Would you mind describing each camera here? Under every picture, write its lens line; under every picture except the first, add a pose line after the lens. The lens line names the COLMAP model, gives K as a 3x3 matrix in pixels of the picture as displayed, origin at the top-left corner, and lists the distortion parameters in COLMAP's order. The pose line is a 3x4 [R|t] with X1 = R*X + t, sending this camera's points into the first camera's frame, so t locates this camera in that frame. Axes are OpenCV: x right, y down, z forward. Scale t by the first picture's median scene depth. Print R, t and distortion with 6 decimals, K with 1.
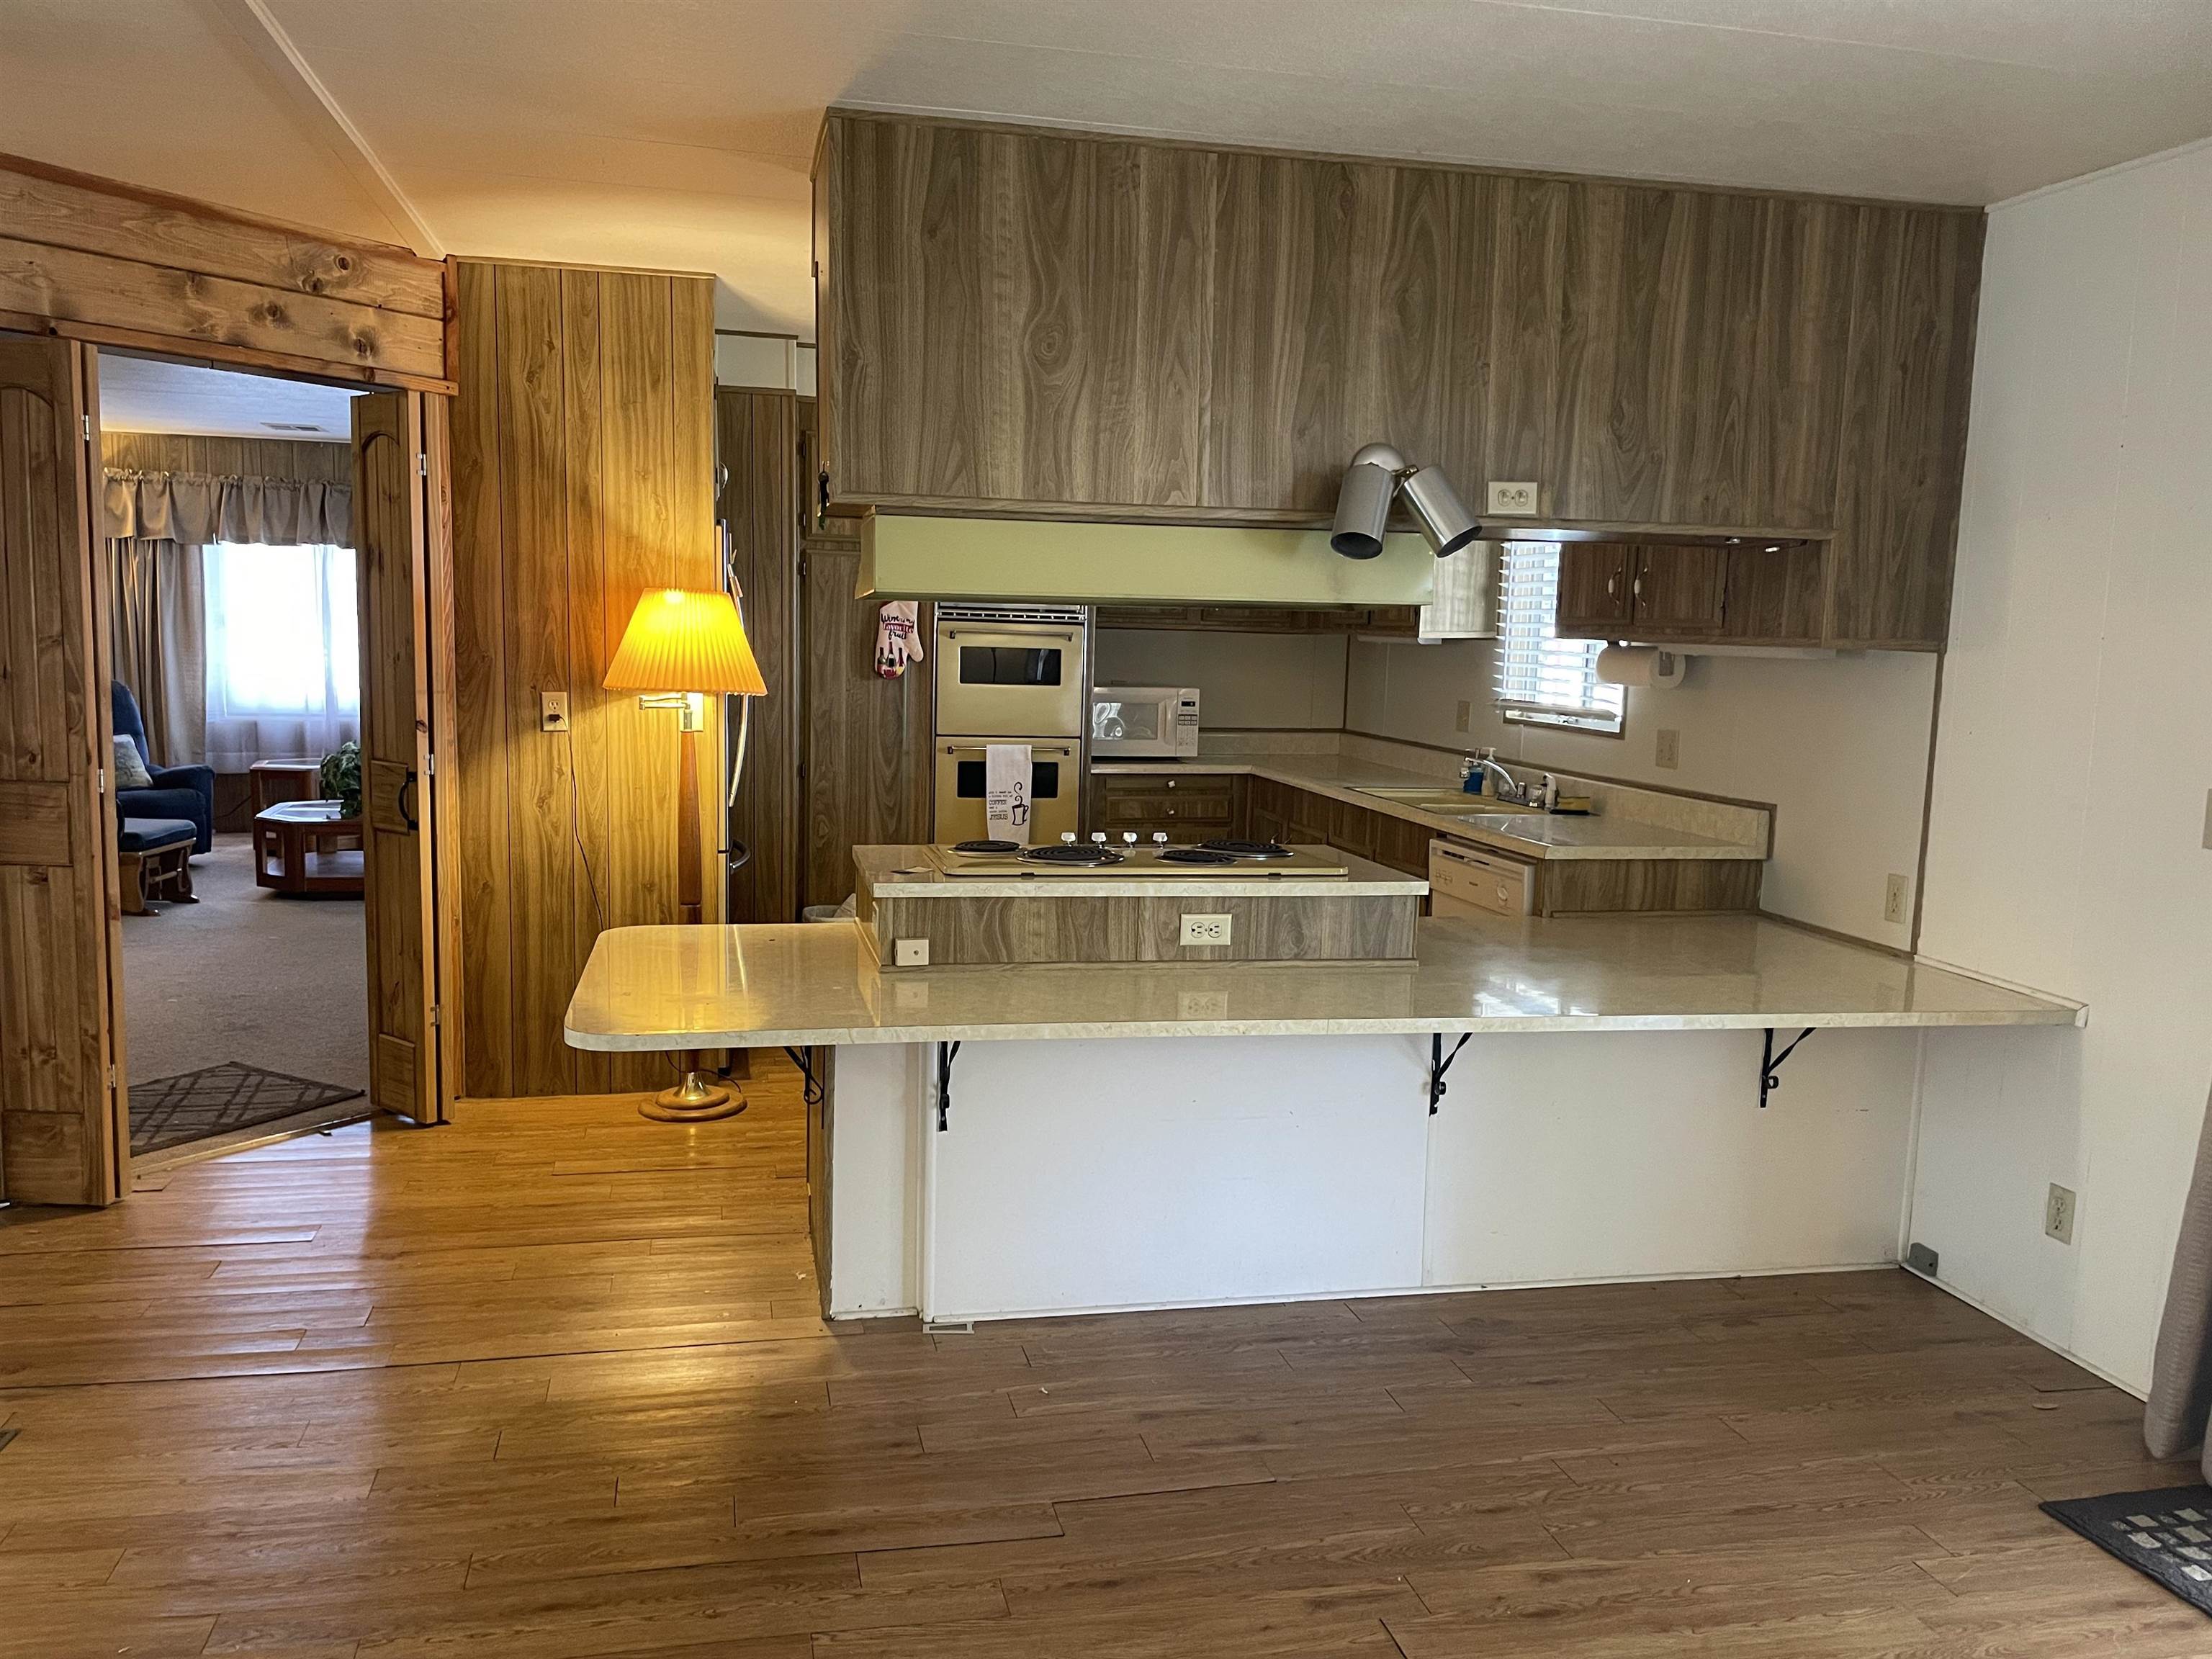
lens RADIAL K [[1669.9, 0, 1097.3], [0, 1669.9, 844.0], [0, 0, 1]] dist [0.108944, -0.138934]
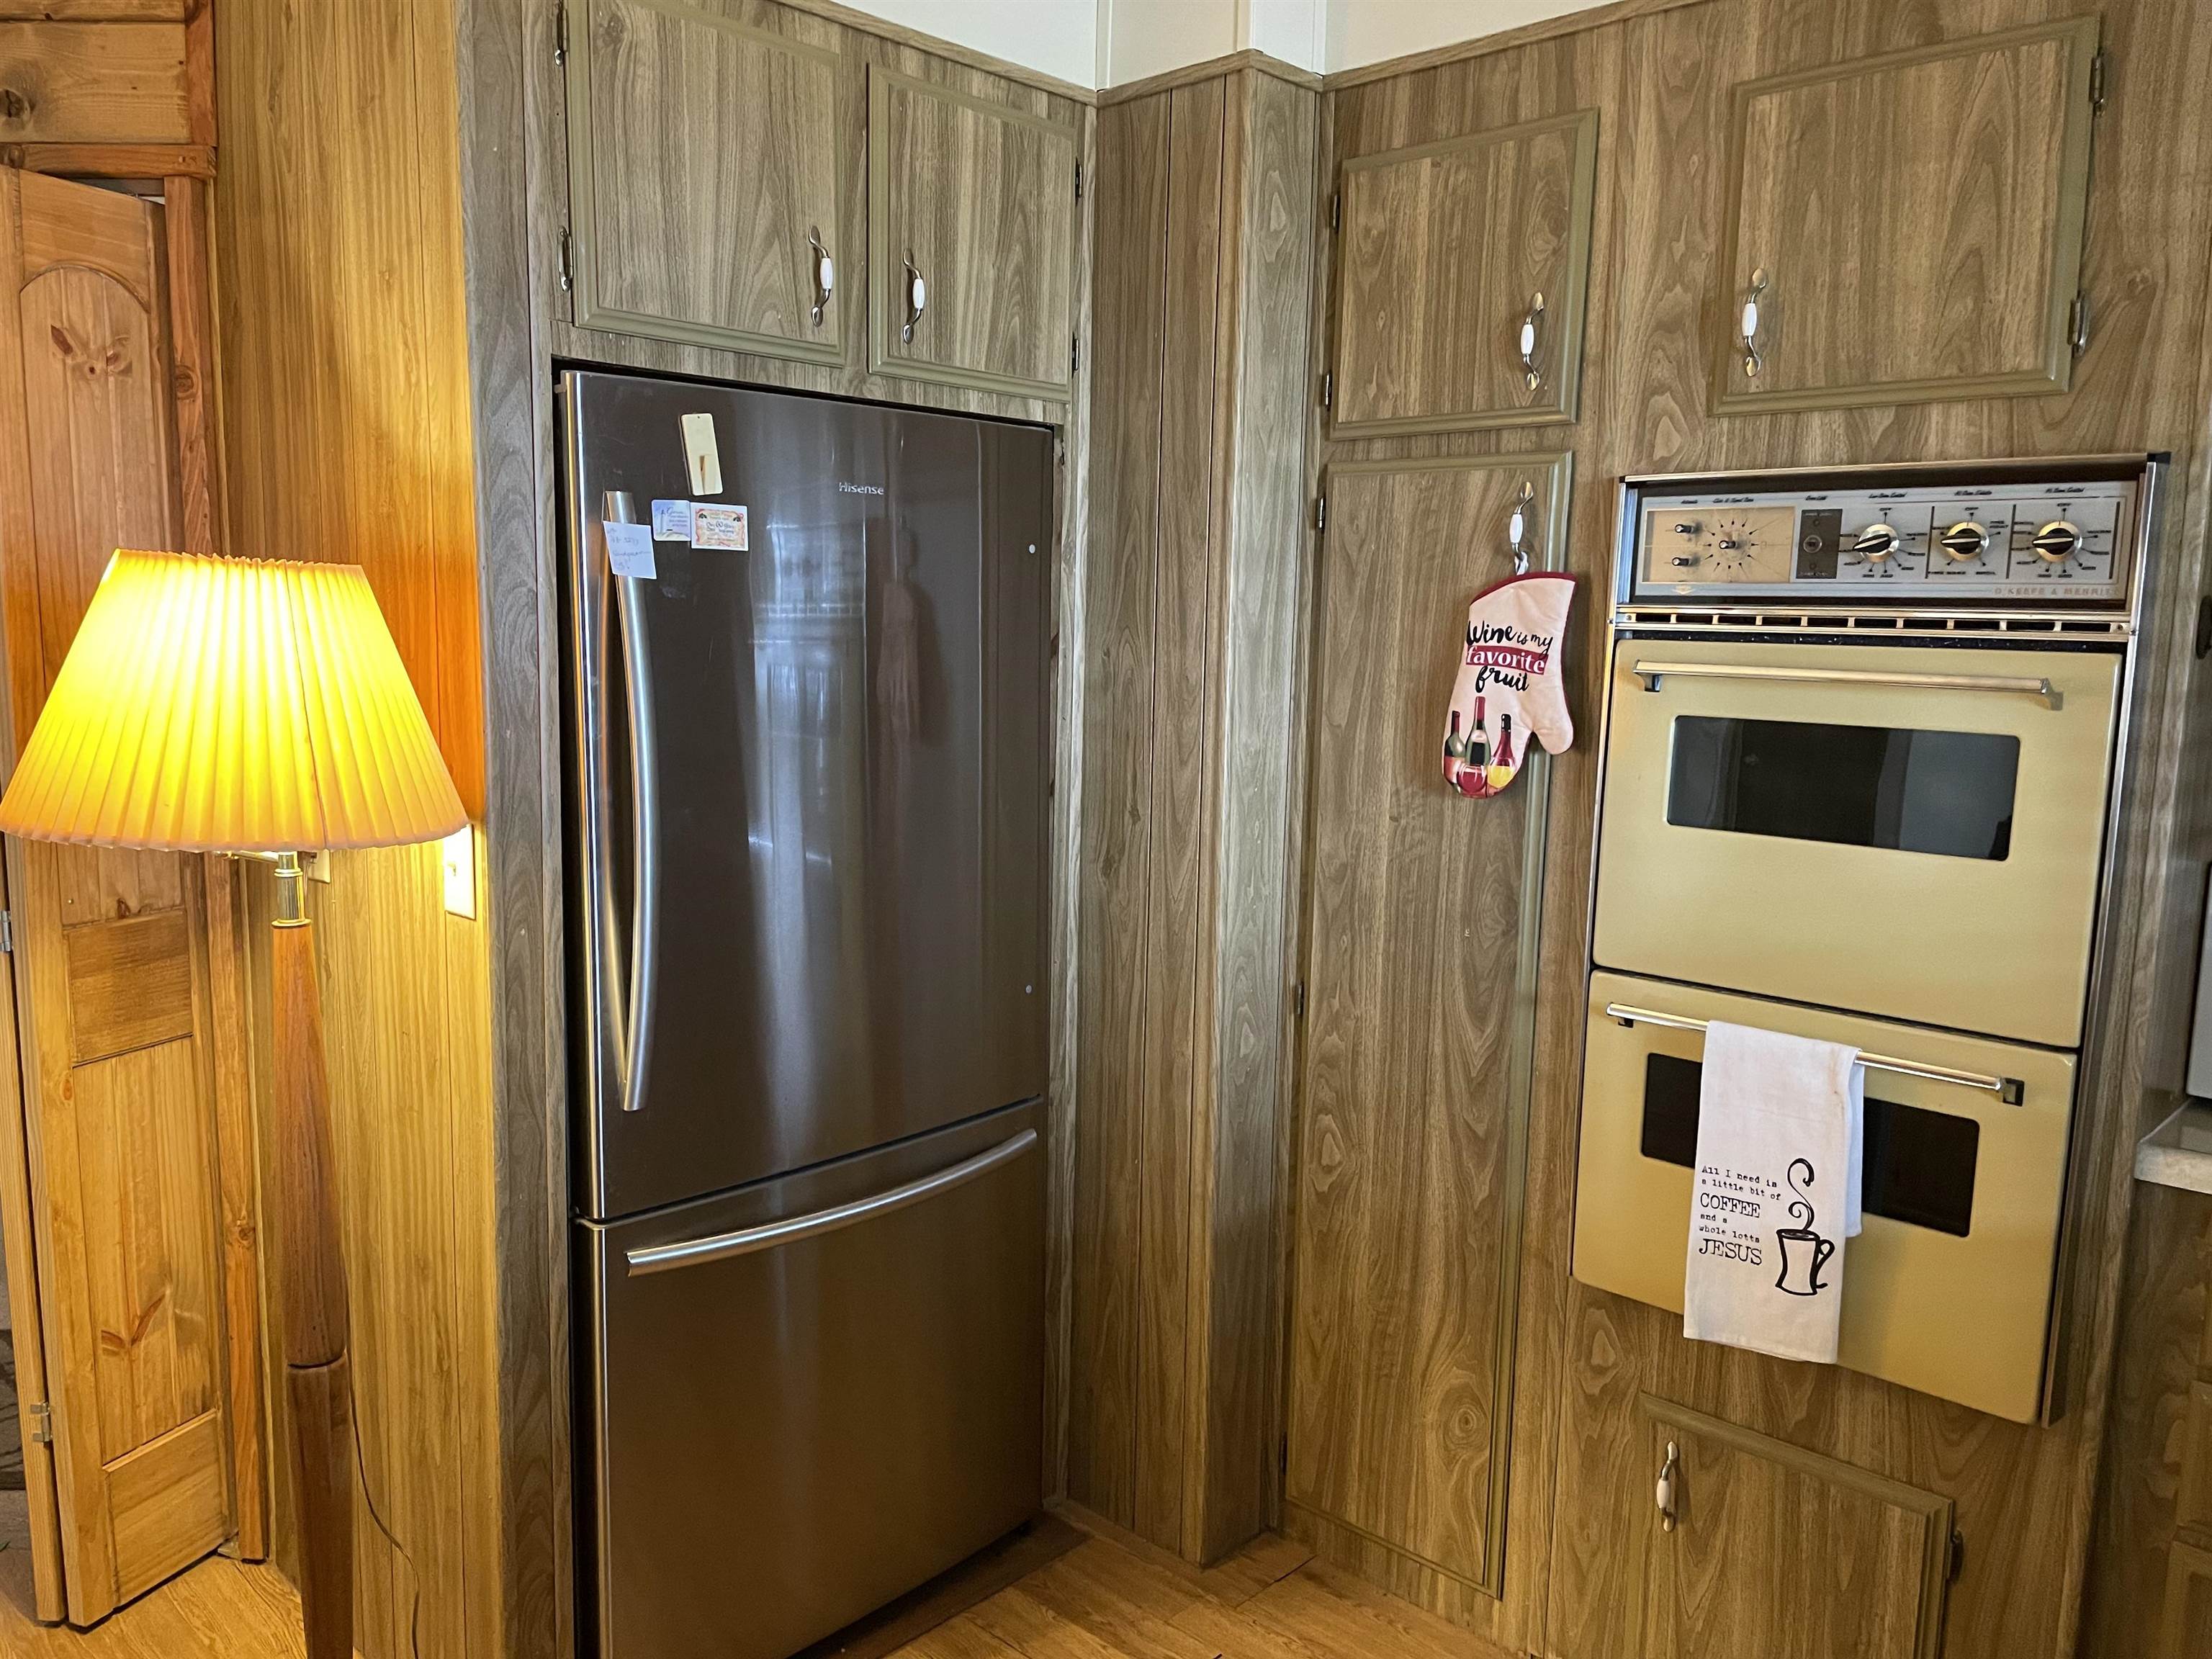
lens RADIAL K [[1669.9, 0, 1097.3], [0, 1669.9, 844.0], [0, 0, 1]] dist [0.108944, -0.138934]
pose [[0.554713, 0.102489, -0.825705, 0.135160], [-0.111262, 0.992609, 0.048460, -0.096606], [0.824569, 0.064989, 0.562016, 0.720439]]
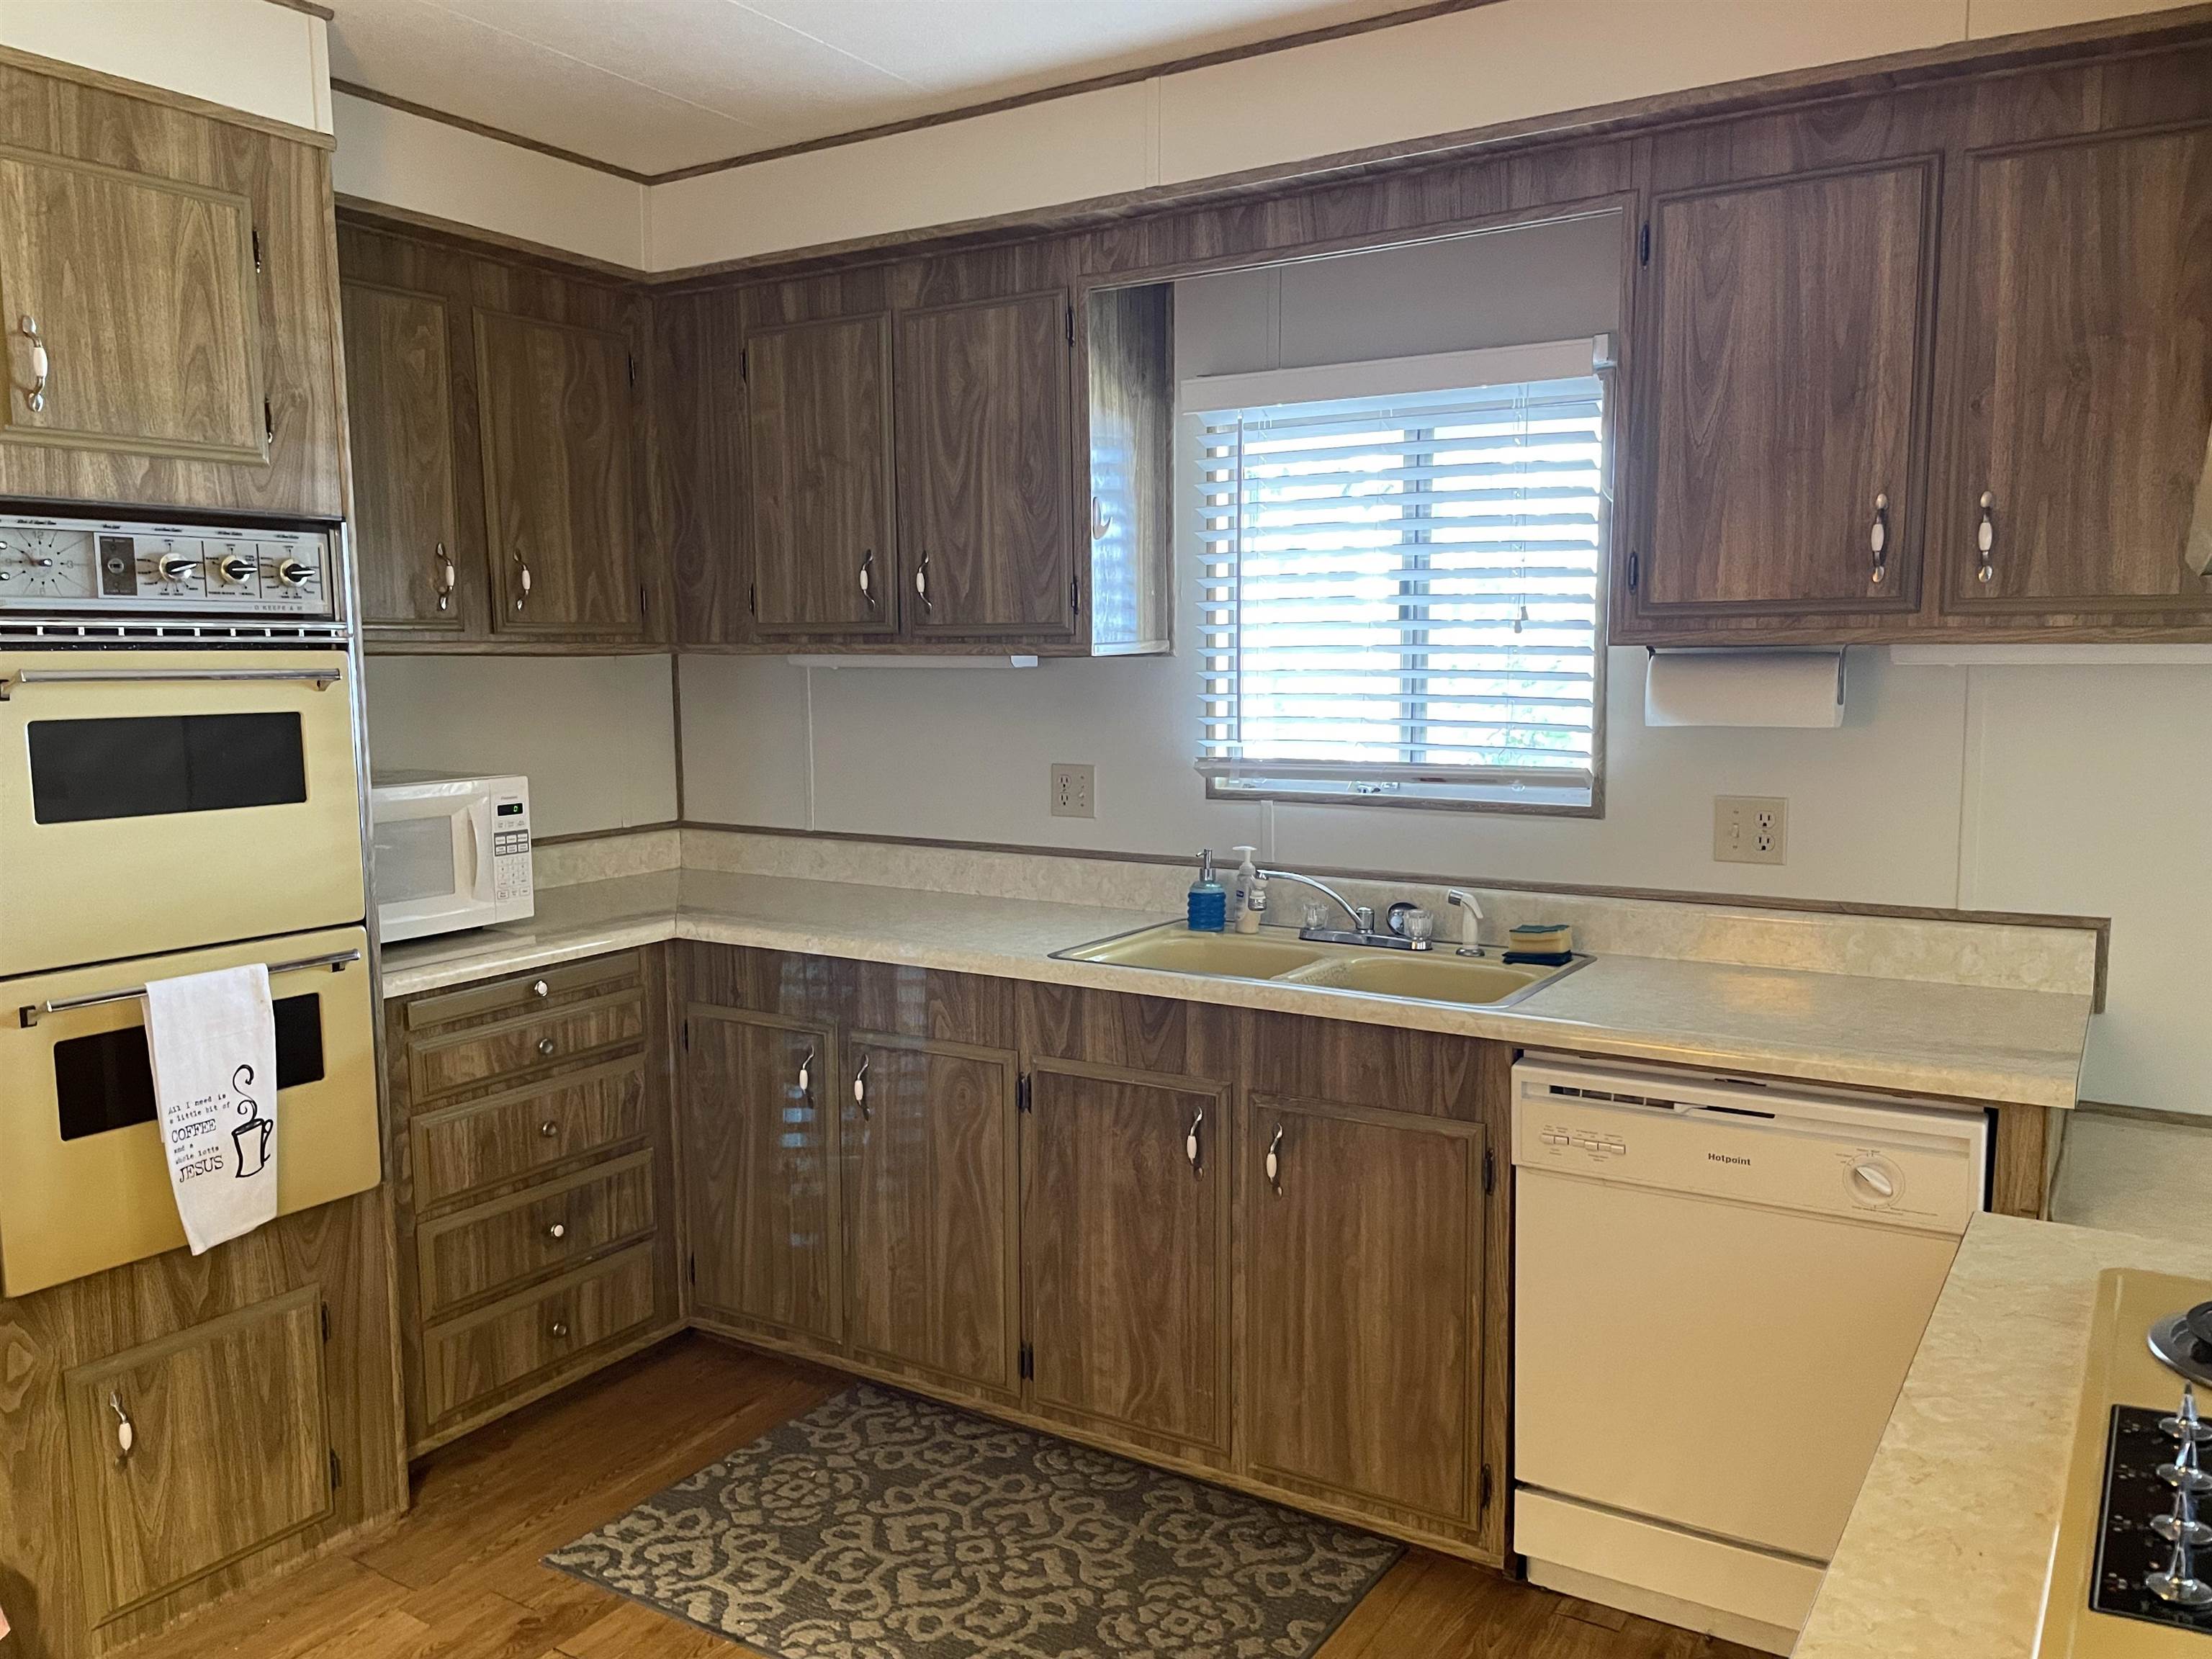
lens RADIAL K [[1713.2, 0, 1106.0], [0, 1713.2, 829.5], [0, 0, 1]] dist [0.122742, -0.118288]
pose [[0.707888, -0.108051, 0.698011, -0.183623], [0.117510, 0.992474, 0.034461, -0.081941], [-0.696481, 0.057629, 0.715258, 0.579707]]
